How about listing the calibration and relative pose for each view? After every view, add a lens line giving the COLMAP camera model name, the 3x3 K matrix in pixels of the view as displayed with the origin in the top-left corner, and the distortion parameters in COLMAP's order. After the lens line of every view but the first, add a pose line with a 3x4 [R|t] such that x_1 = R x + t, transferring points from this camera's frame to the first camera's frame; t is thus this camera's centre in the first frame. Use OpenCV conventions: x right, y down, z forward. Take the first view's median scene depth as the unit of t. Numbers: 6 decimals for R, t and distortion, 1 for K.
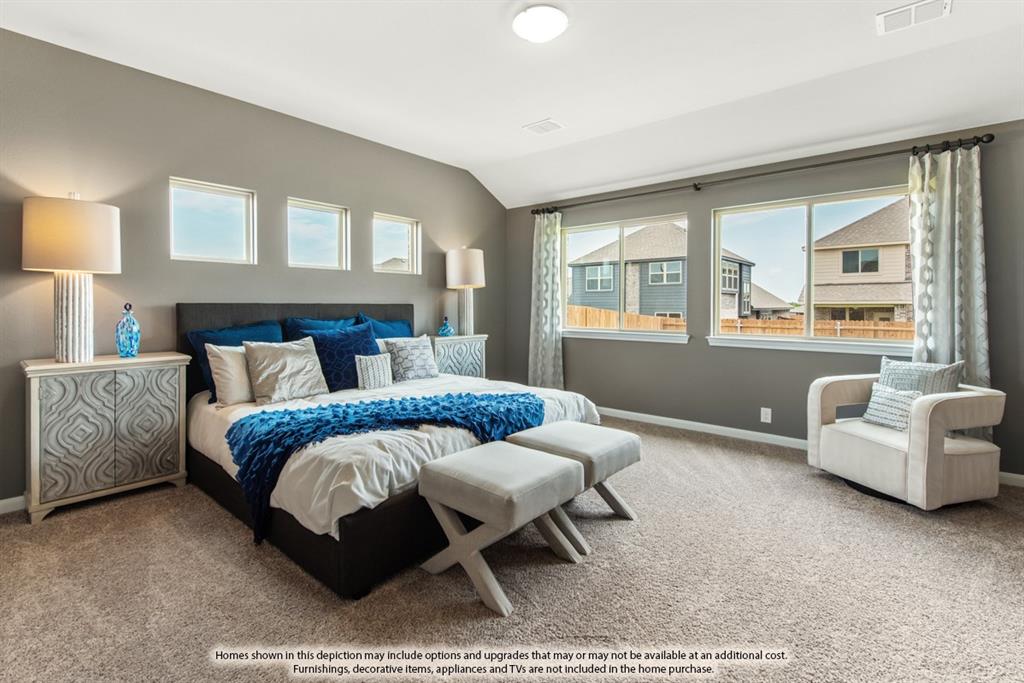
lens RADIAL K [[500.0, 0, 513.4], [0, 500.0, 324.1], [0, 0, 1]] dist [0.015978, -0.001237]
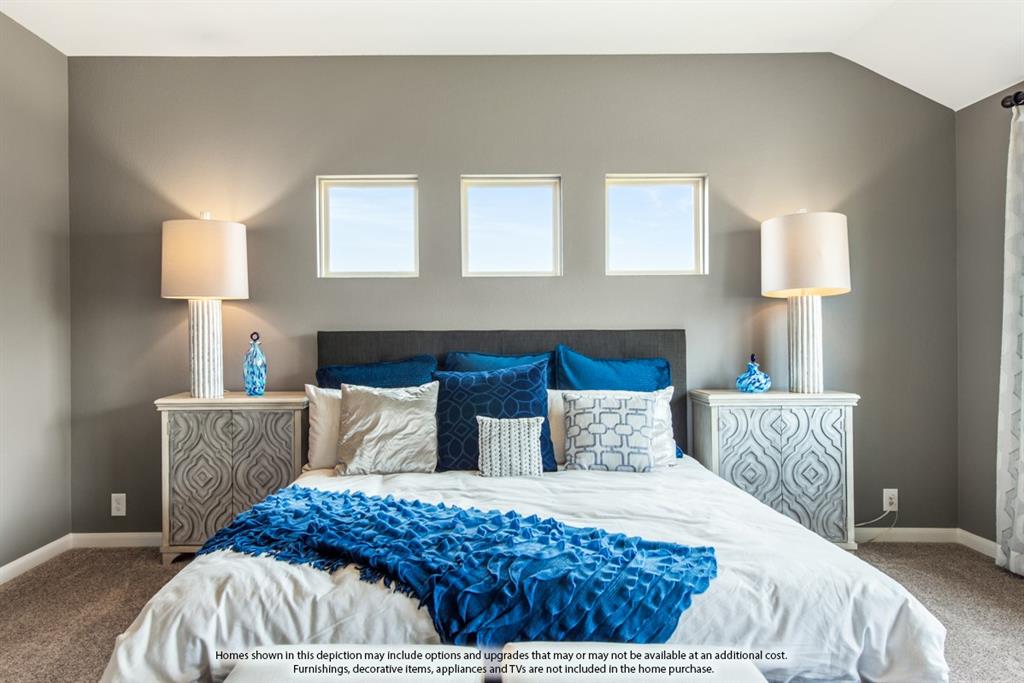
lens RADIAL K [[689.6, 0, 512.0], [0, 689.6, 341.5], [0, 0, 1]] dist [0.020024, -0.002224]
pose [[0.626682, 0.003272, -0.779268, 0.399559], [-0.023295, 0.999623, -0.014536, -0.017840], [0.778927, 0.027262, 0.626522, 0.574029]]
